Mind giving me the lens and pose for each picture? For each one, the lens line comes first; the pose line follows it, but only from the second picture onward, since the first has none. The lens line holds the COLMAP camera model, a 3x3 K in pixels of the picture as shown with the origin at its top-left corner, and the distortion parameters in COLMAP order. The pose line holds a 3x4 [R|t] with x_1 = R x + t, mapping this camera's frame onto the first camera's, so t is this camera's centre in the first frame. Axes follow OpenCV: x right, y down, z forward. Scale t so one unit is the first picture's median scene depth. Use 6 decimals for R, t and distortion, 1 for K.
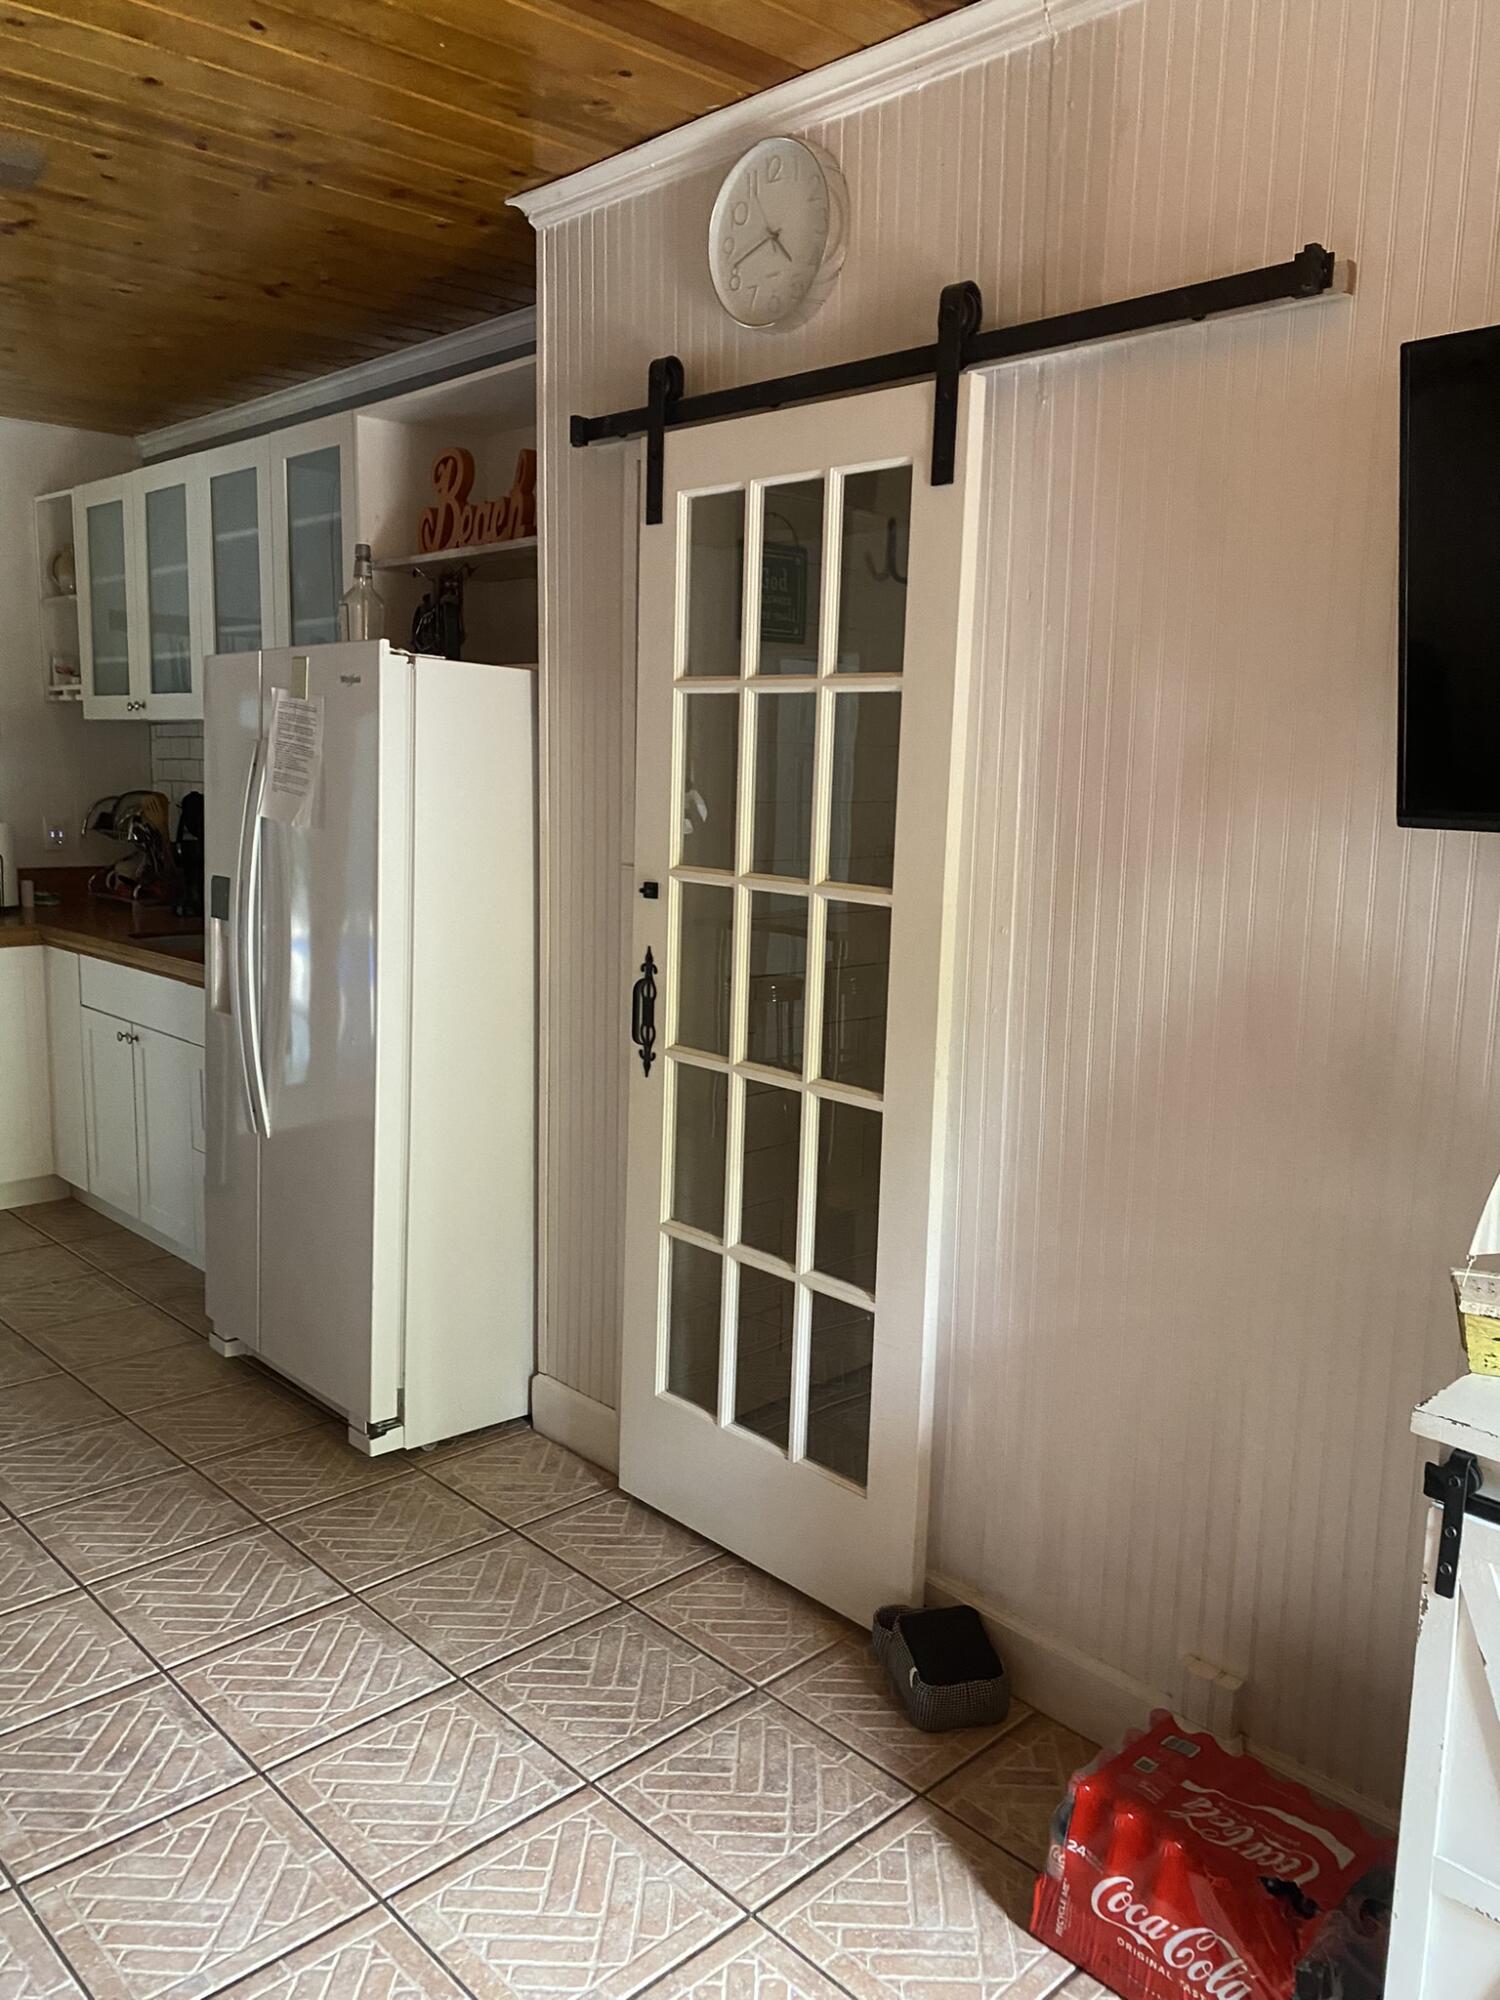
lens RADIAL K [[1511.9, 0, 753.6], [0, 1511.9, 990.3], [0, 0, 1]] dist [0.045471, -0.068798]
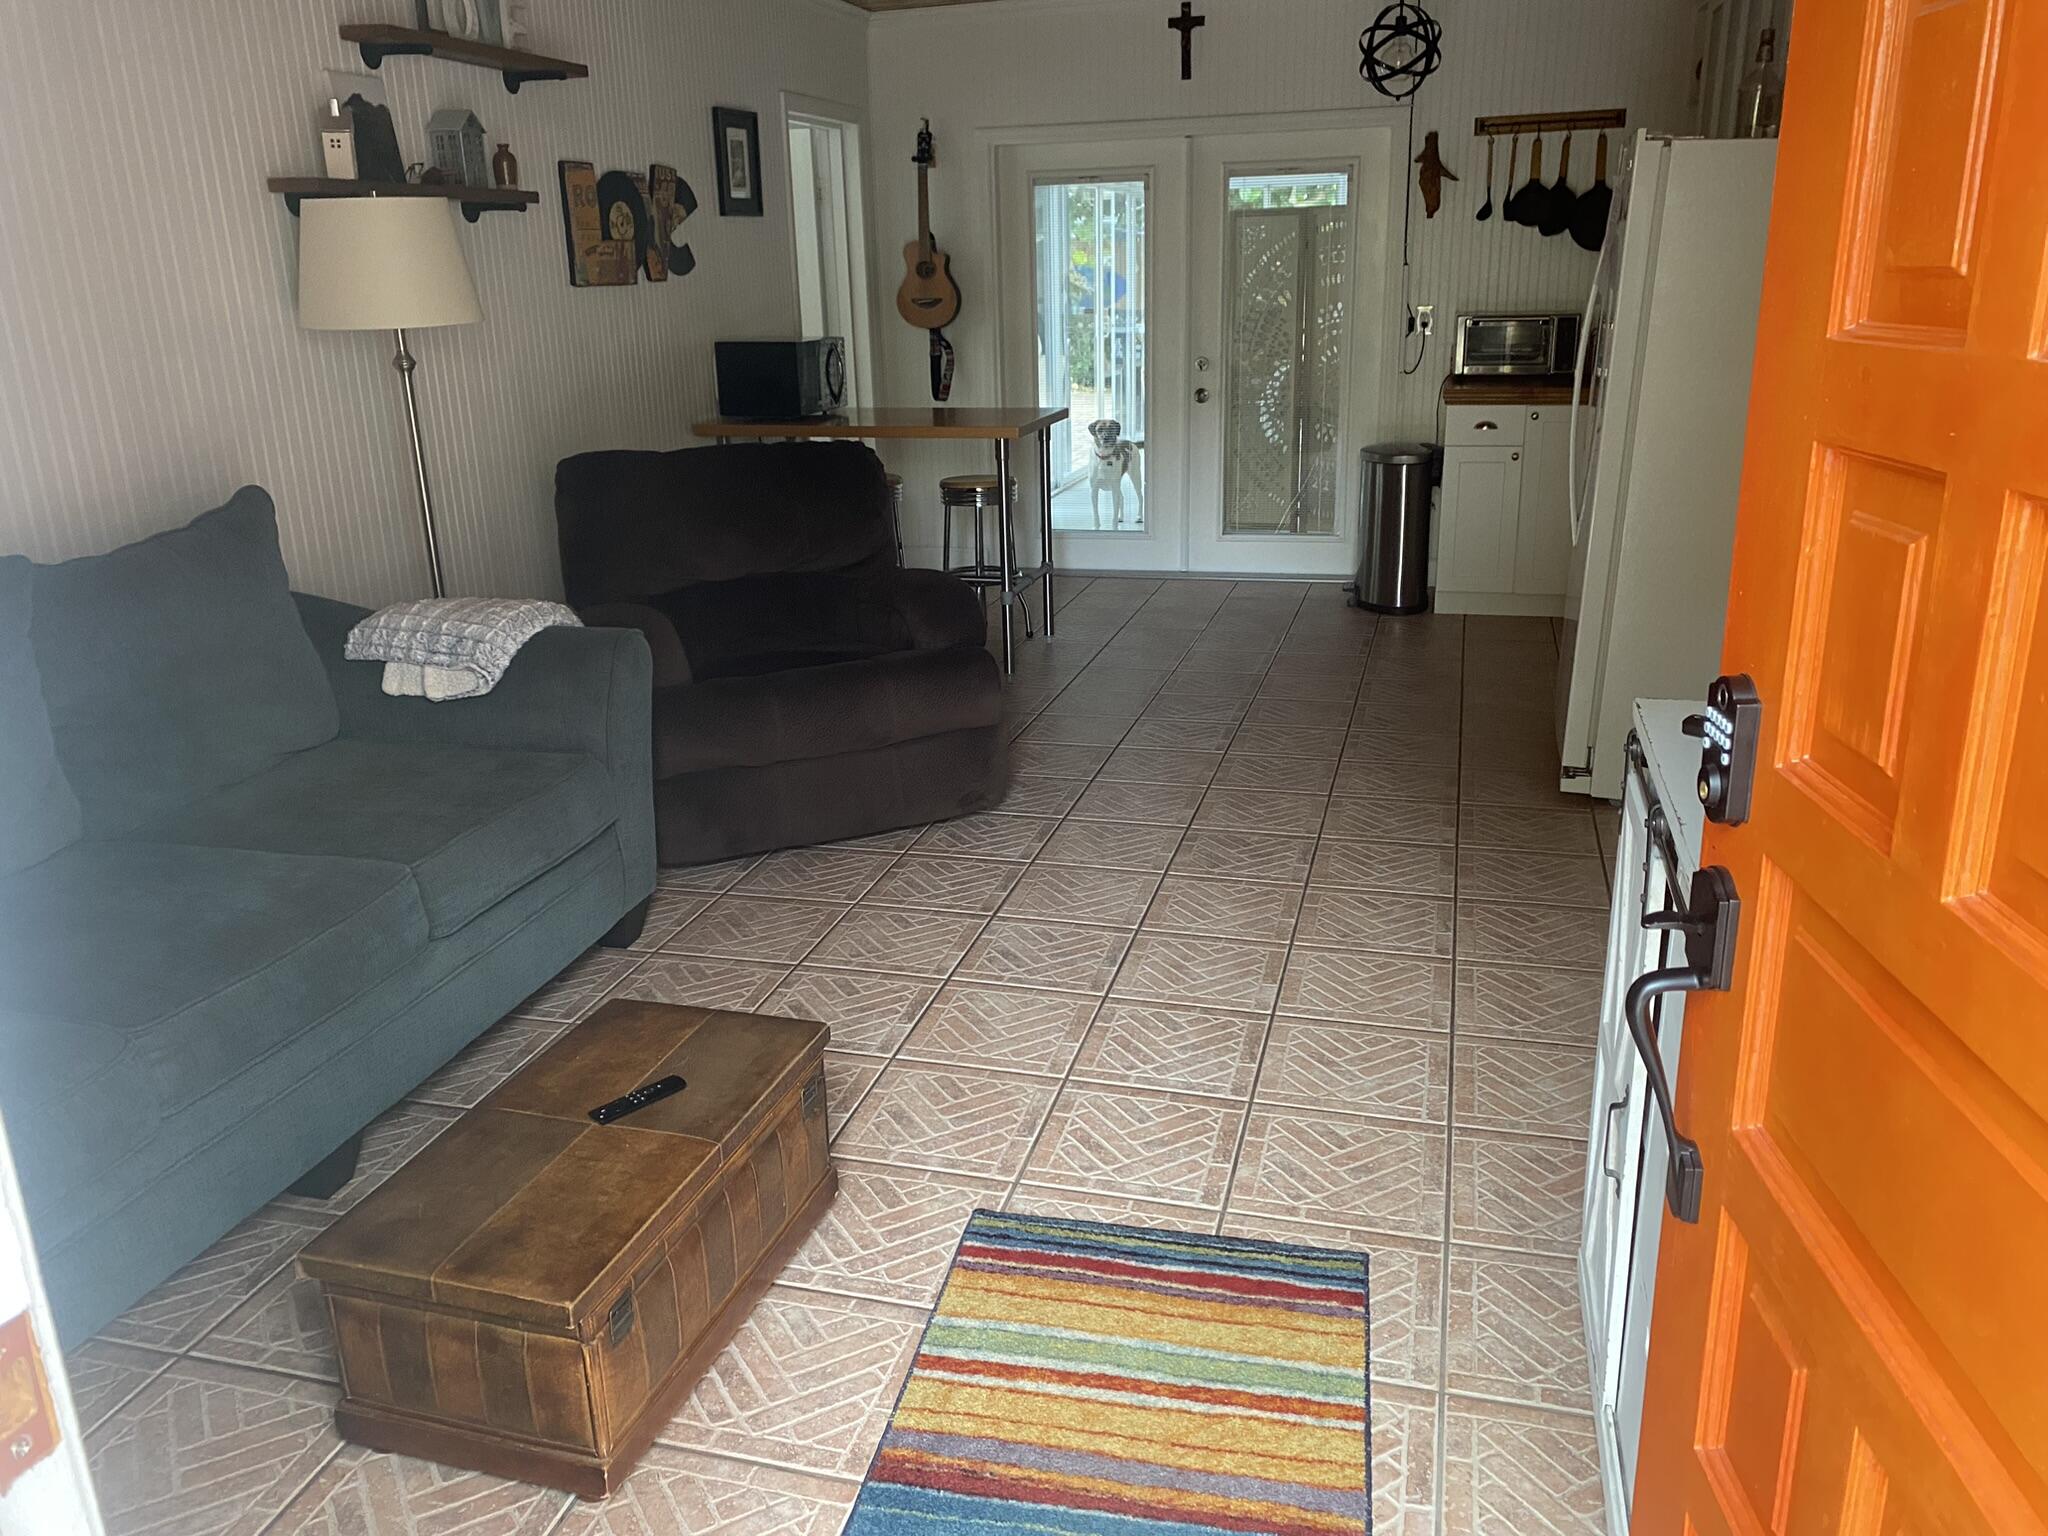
lens RADIAL K [[1548.2, 0, 999.1], [0, 1548.2, 763.1], [0, 0, 1]] dist [0.045471, -0.068798]
pose [[0.493120, 0.232280, -0.838379, 0.682462], [-0.087208, 0.972041, 0.218017, 0.036371], [0.865579, -0.034395, 0.499589, -0.094118]]
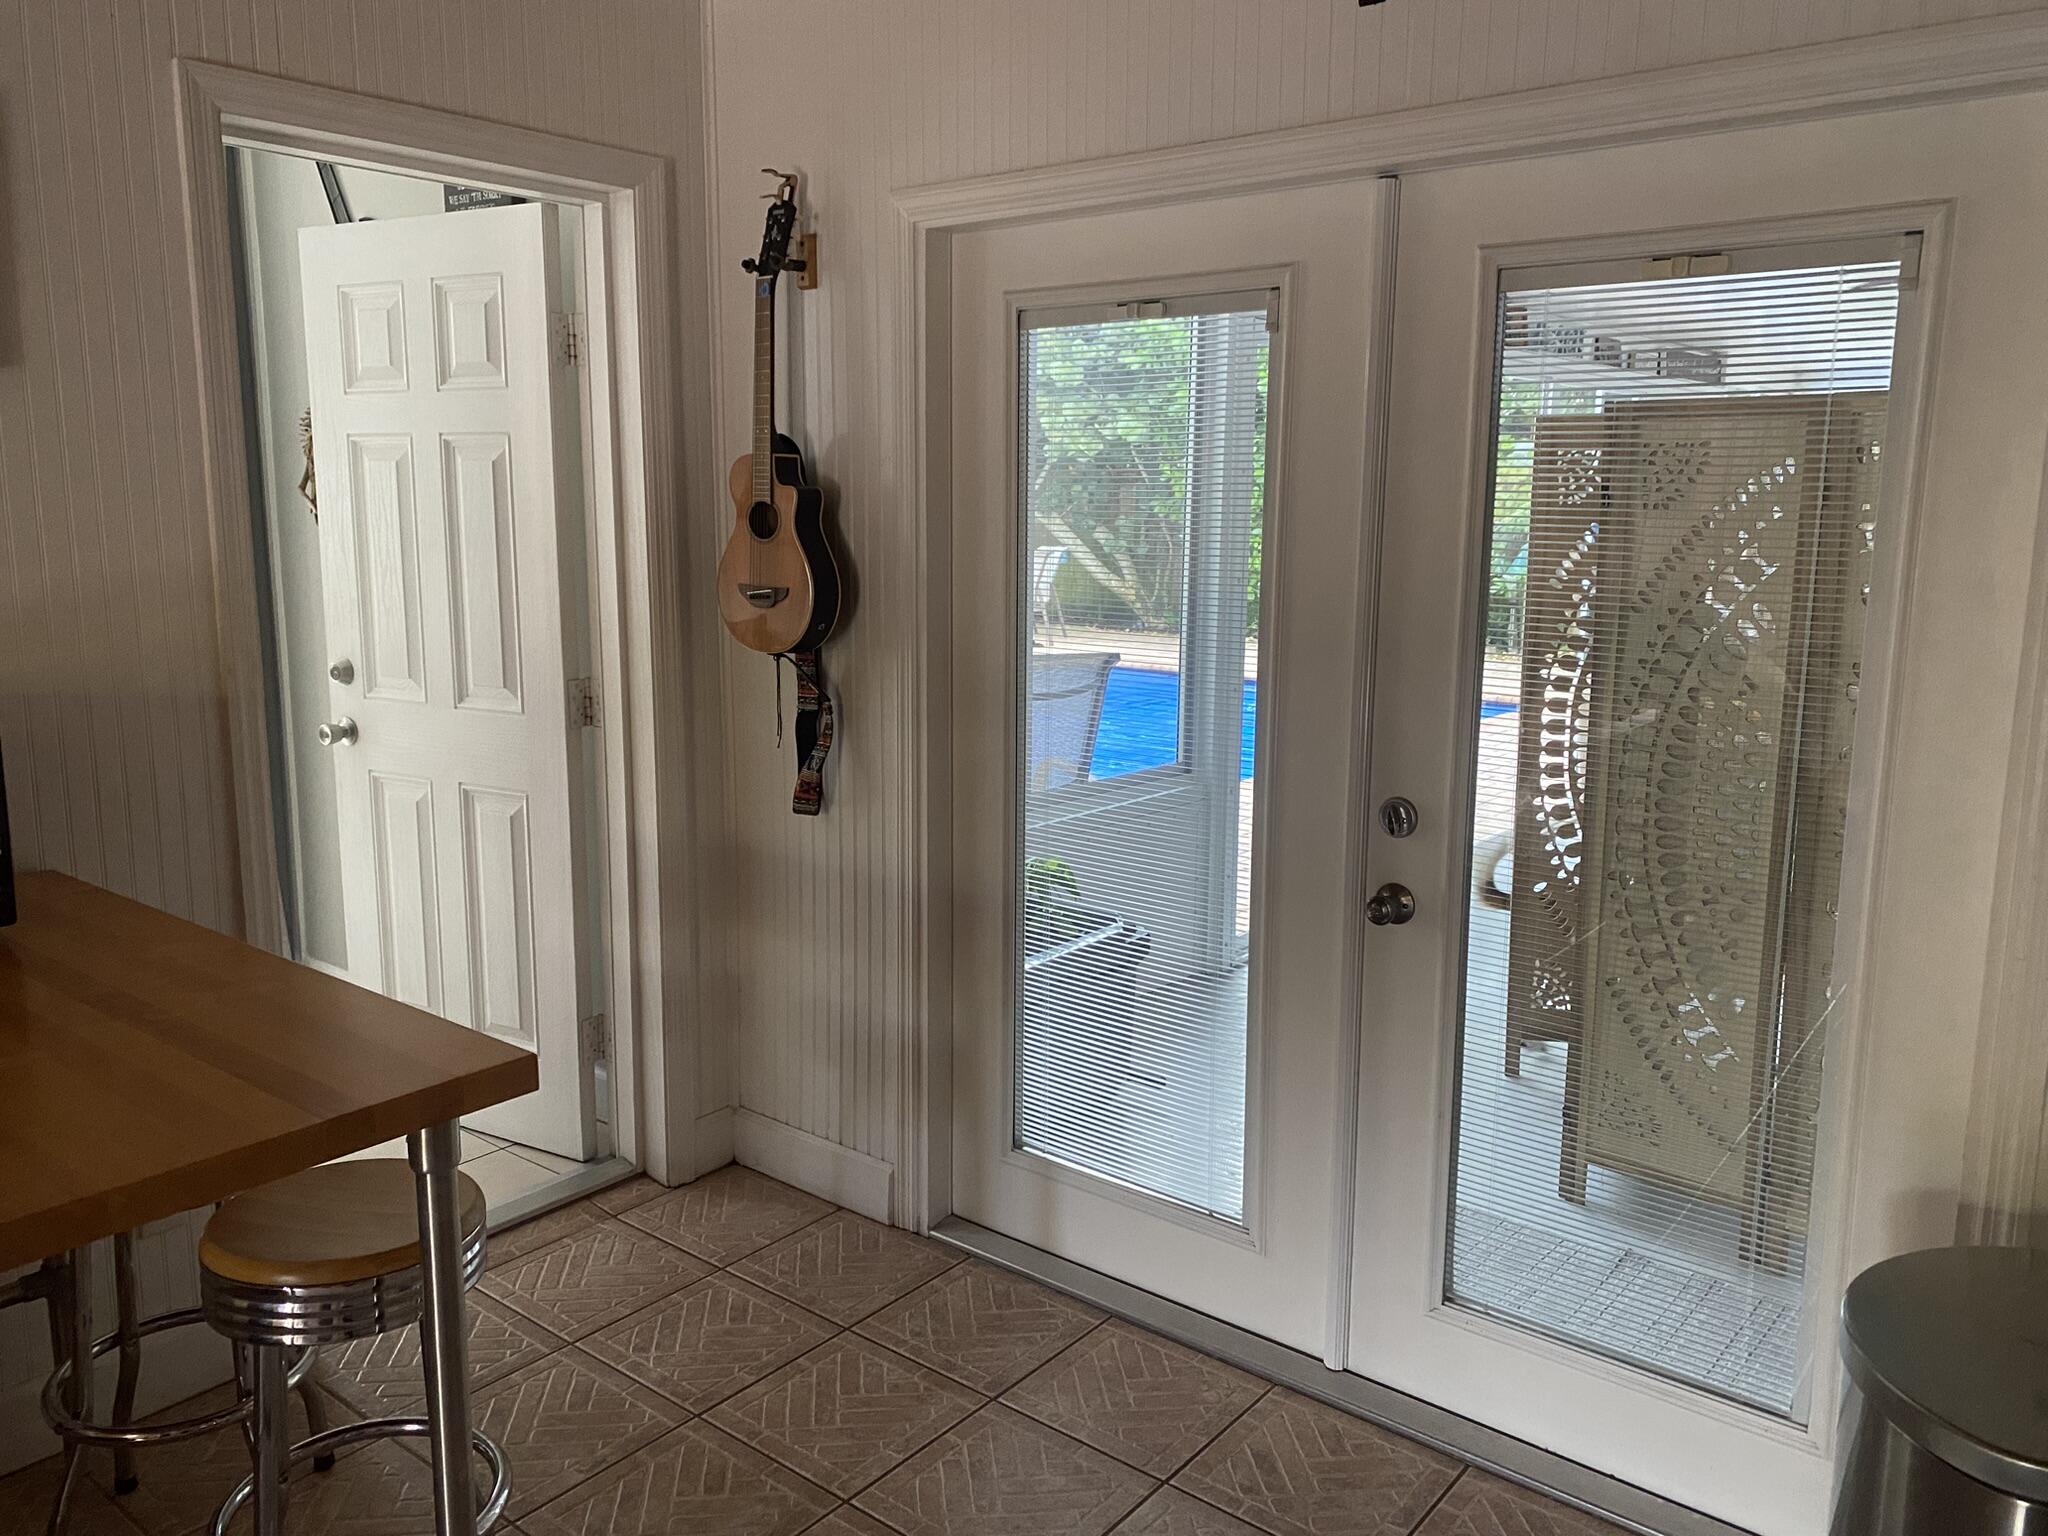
lens RADIAL K [[1548.2, 0, 1025.2], [0, 1548.2, 769.7], [0, 0, 1]] dist [0.045471, -0.068798]
pose [[0.125241, 0.155096, -0.979929, -0.657329], [-0.147531, 0.979635, 0.136195, -0.196254], [0.981096, 0.127513, 0.145572, 1.193118]]
